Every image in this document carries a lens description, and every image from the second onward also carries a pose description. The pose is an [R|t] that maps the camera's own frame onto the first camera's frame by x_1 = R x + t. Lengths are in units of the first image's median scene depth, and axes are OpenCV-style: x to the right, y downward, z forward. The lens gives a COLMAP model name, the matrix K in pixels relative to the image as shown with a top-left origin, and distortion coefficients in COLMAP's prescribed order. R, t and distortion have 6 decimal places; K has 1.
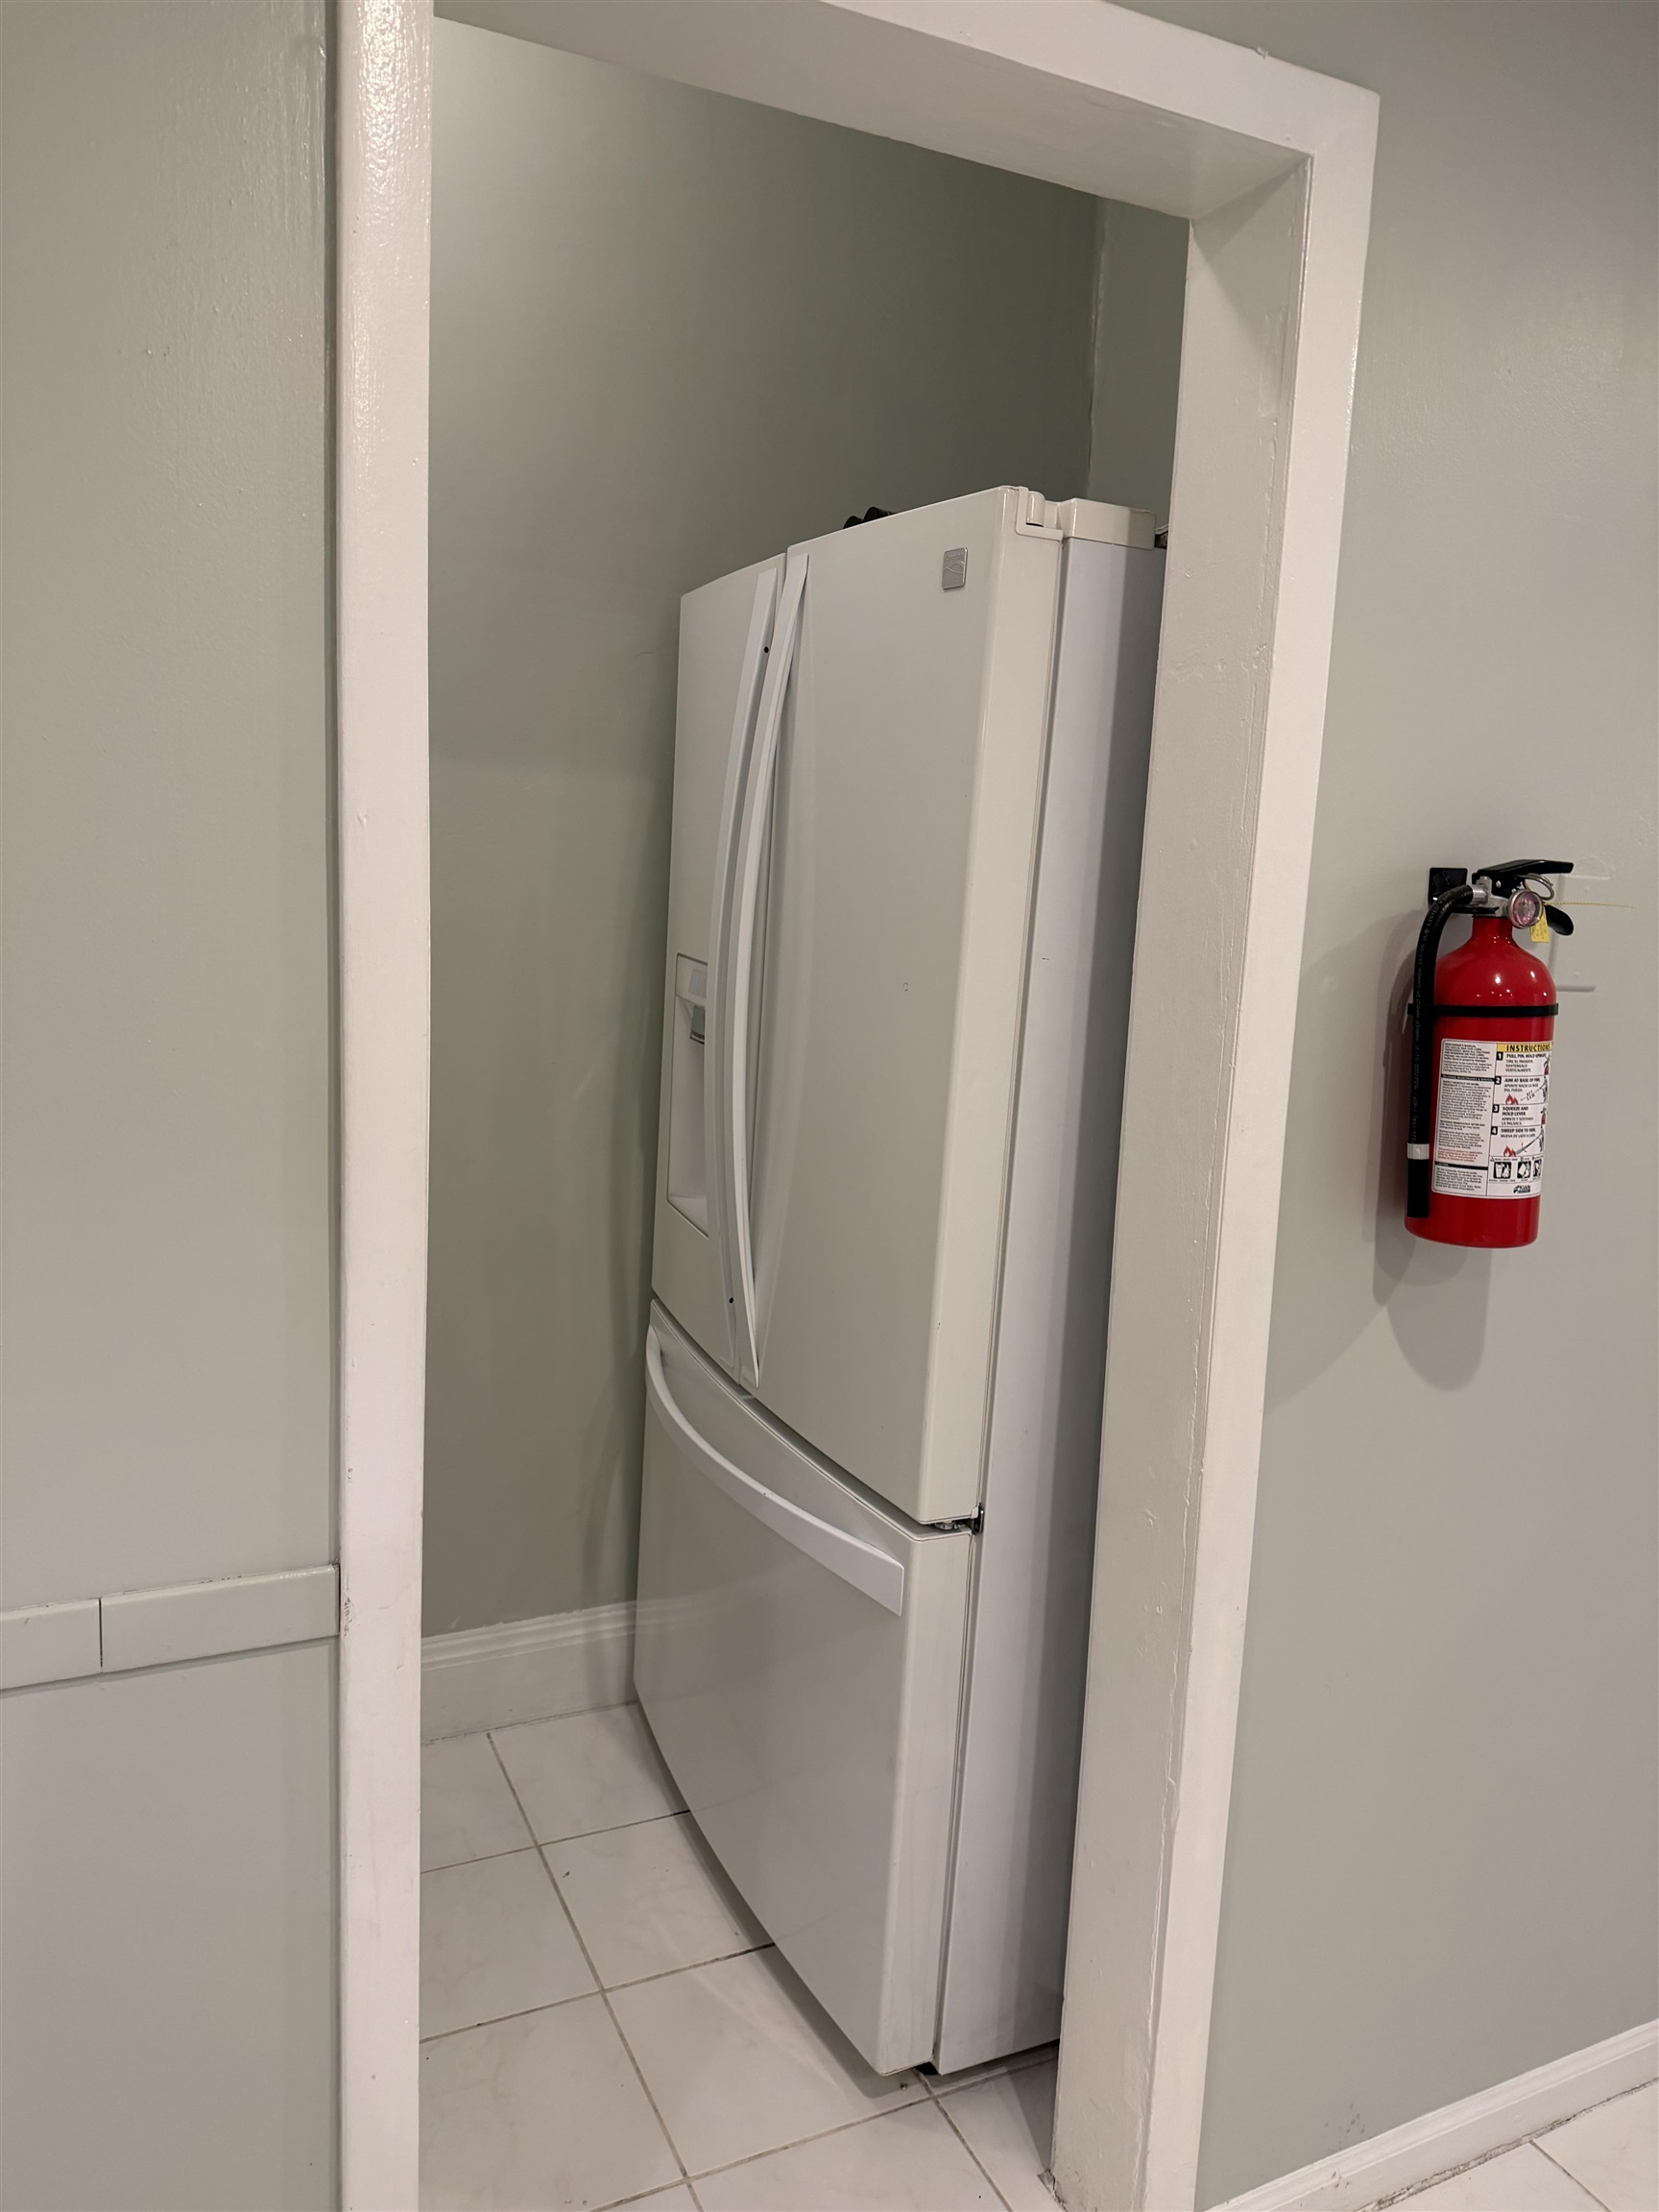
lens RADIAL K [[1562.0, 0, 826.9], [0, 1562.0, 1123.4], [0, 0, 1]] dist [0.011688, -0.005058]
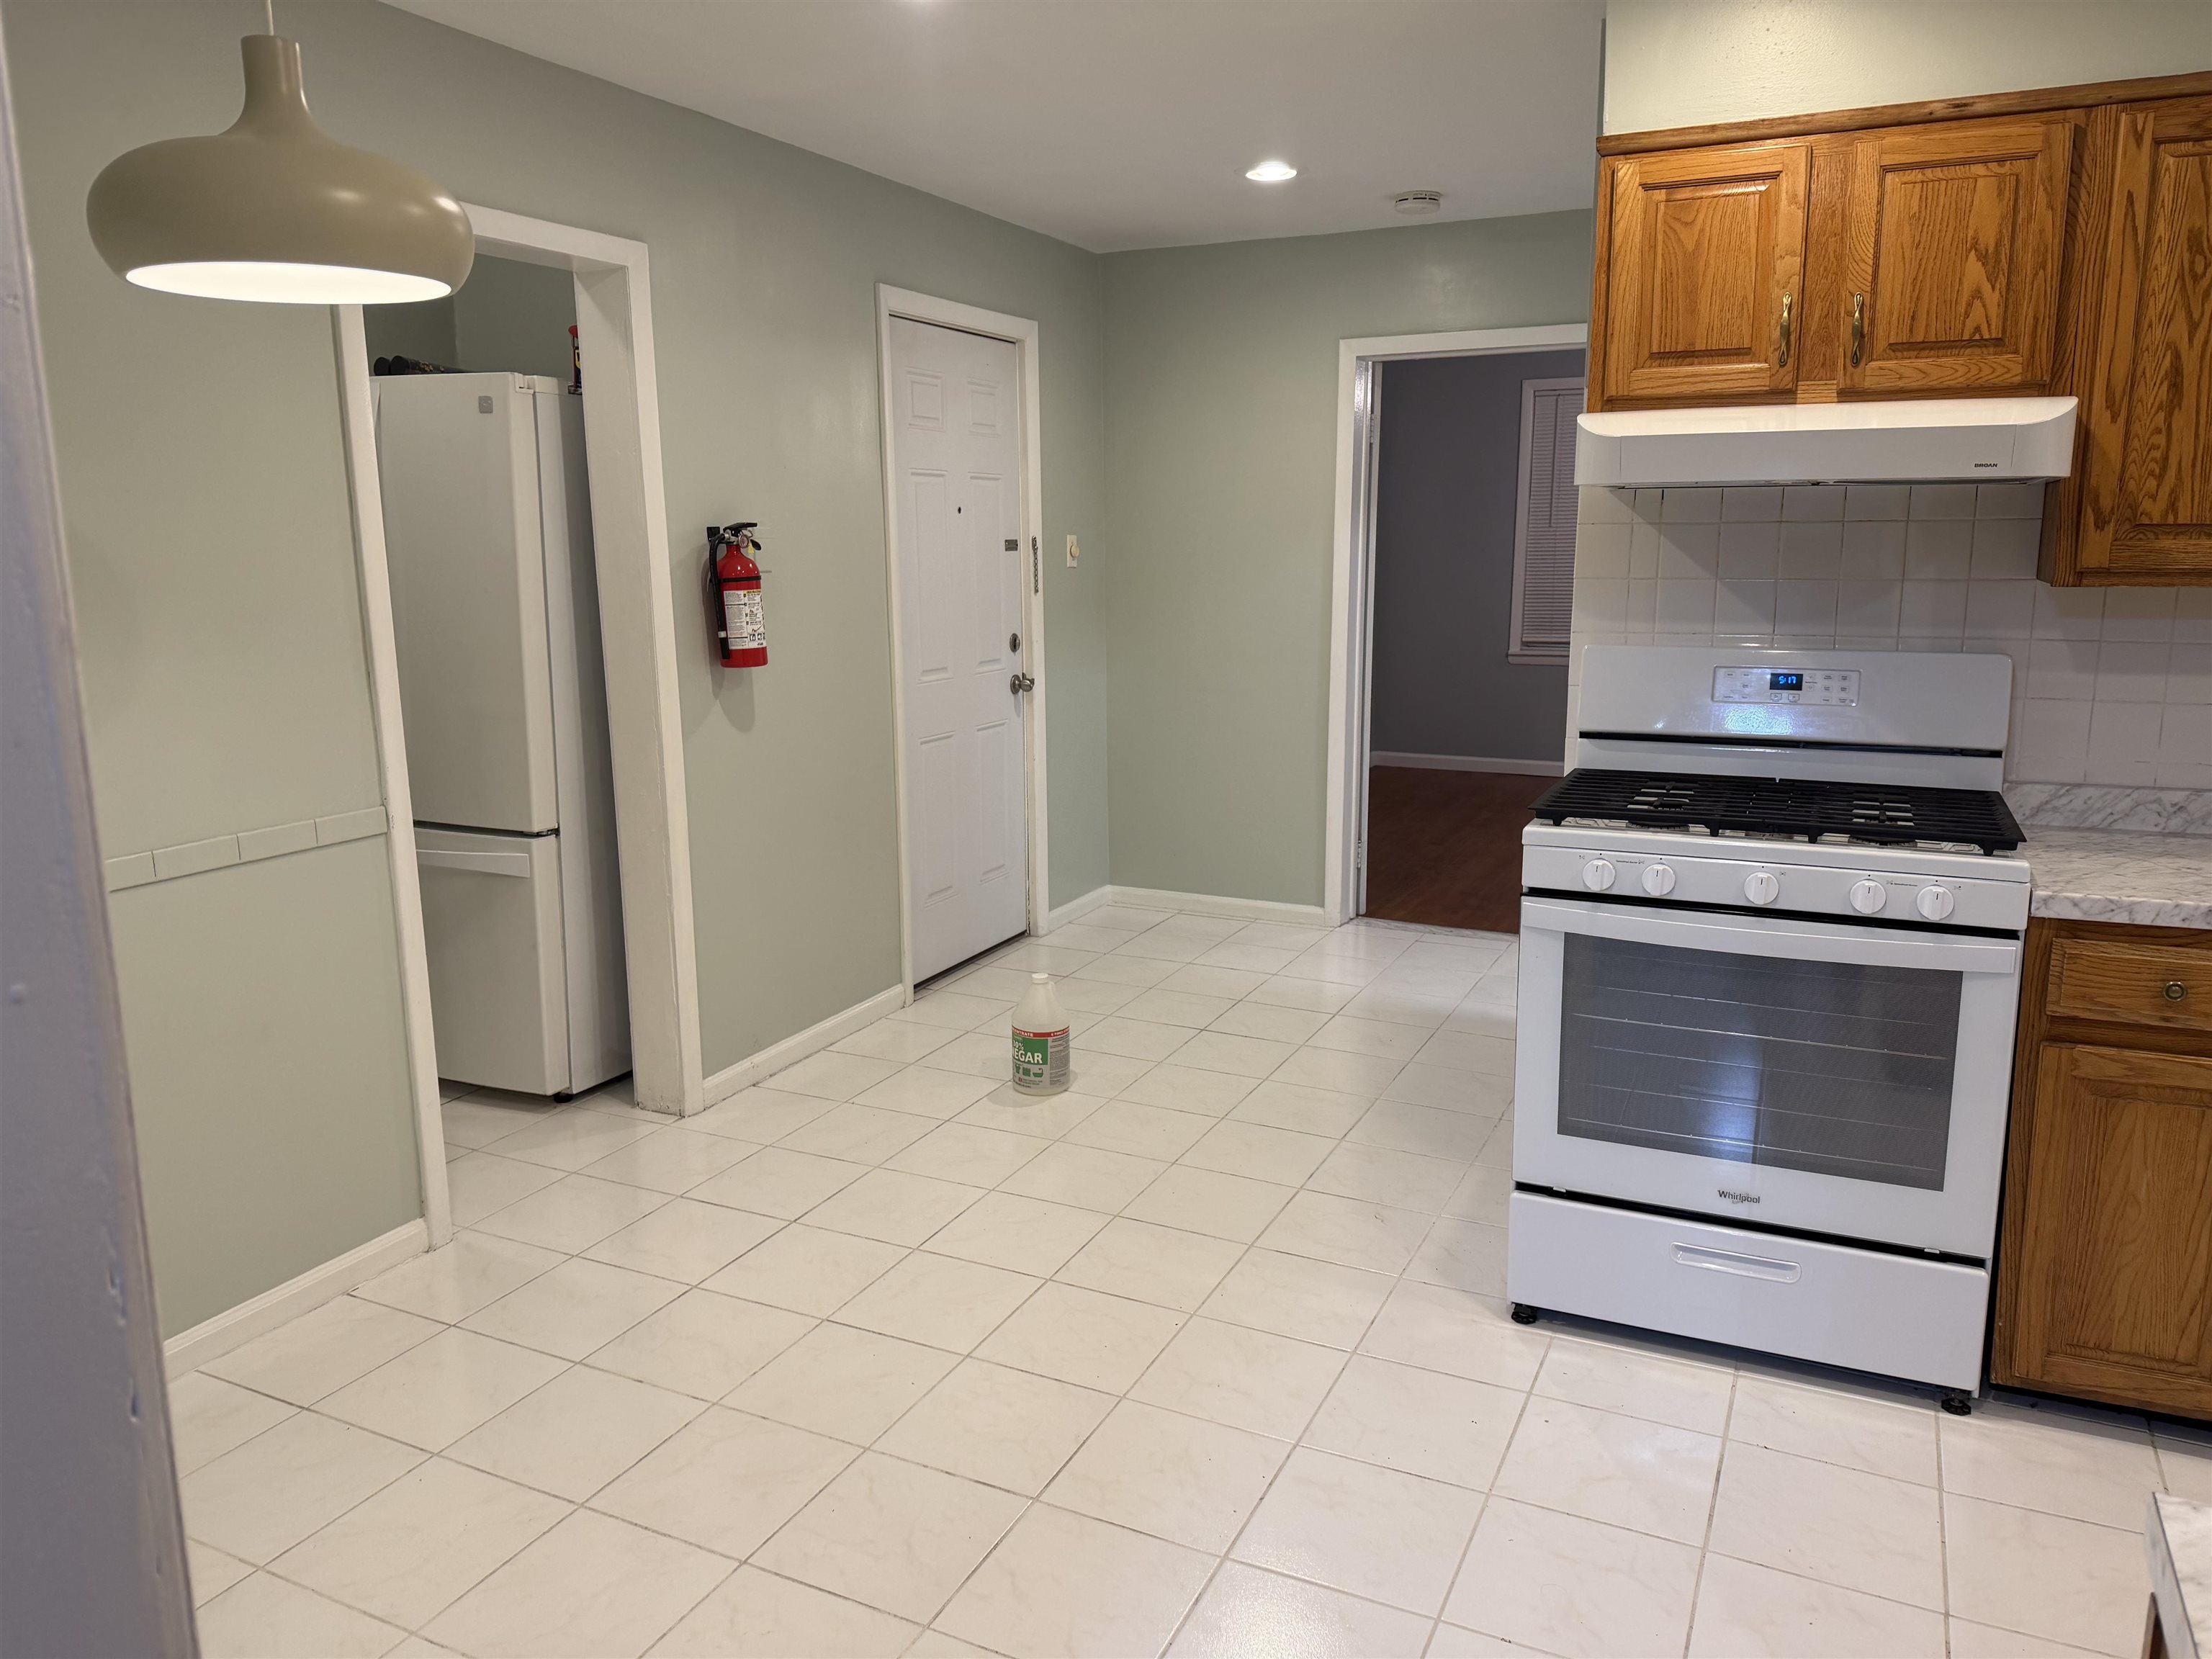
lens RADIAL K [[1562.0, 0, 1115.0], [0, 1562.0, 830.6], [0, 0, 1]] dist [0.011688, -0.005058]
pose [[0.777423, -0.164658, 0.607043, -0.764809], [0.141846, 0.986160, 0.085834, 0.211698], [-0.612775, 0.019377, 0.790020, -1.490761]]
